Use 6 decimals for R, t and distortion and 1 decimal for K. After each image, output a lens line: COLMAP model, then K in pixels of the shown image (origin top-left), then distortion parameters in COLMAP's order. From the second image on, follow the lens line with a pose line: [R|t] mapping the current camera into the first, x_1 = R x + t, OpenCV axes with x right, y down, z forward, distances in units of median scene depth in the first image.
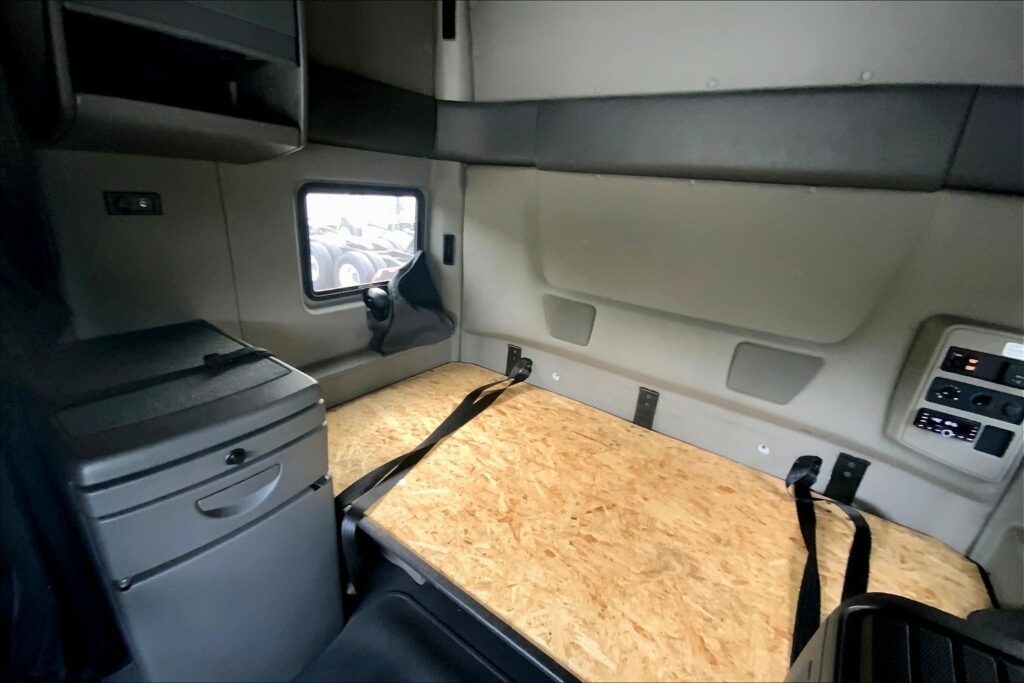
lens RADIAL K [[416.8, 0, 514.5], [0, 416.8, 337.7], [0, 0, 1]] dist [0.021665, -0.018174]
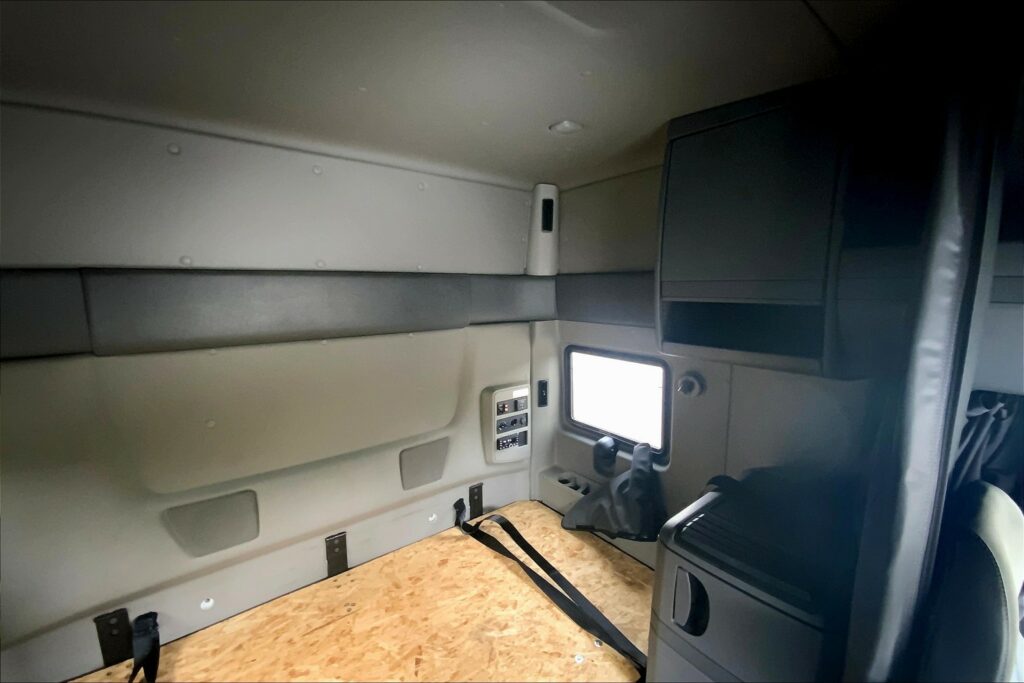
lens RADIAL K [[416.8, 0, 514.5], [0, 416.8, 337.7], [0, 0, 1]] dist [0.021665, -0.018174]
pose [[0.290180, -0.204099, 0.934954, -0.409239], [0.353850, 0.930634, 0.093332, -0.267609], [-0.889149, 0.303751, 0.342271, 0.145922]]
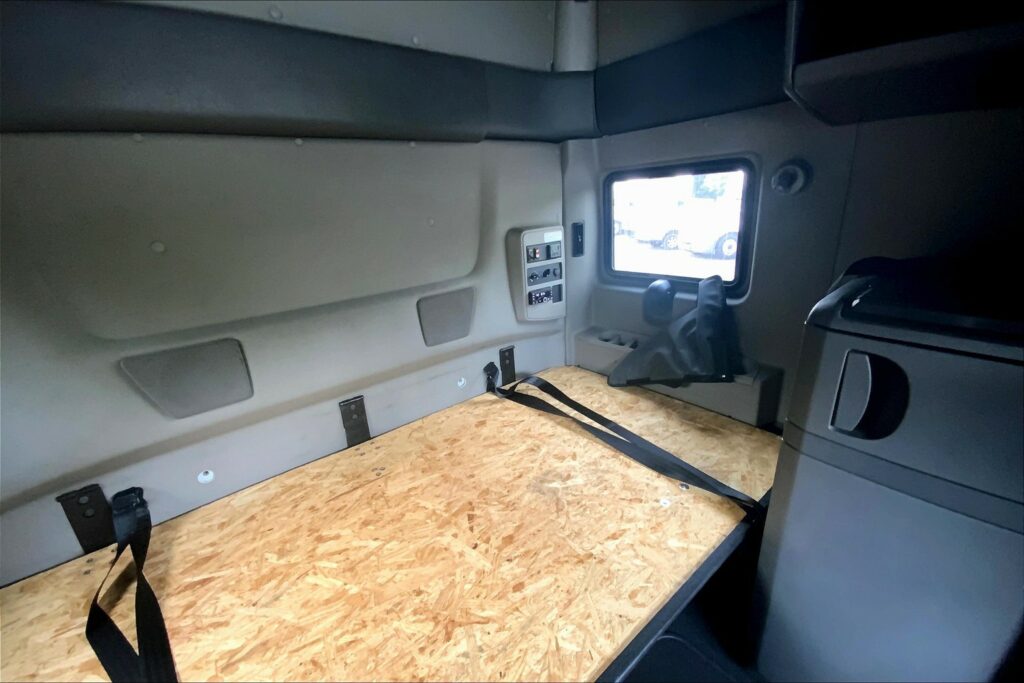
lens RADIAL K [[416.8, 0, 514.5], [0, 416.8, 337.7], [0, 0, 1]] dist [0.021665, -0.018174]
pose [[0.265819, -0.401151, 0.876594, -0.285380], [0.409086, 0.870315, 0.274226, -0.080852], [-0.872920, 0.285708, 0.395452, 0.370677]]
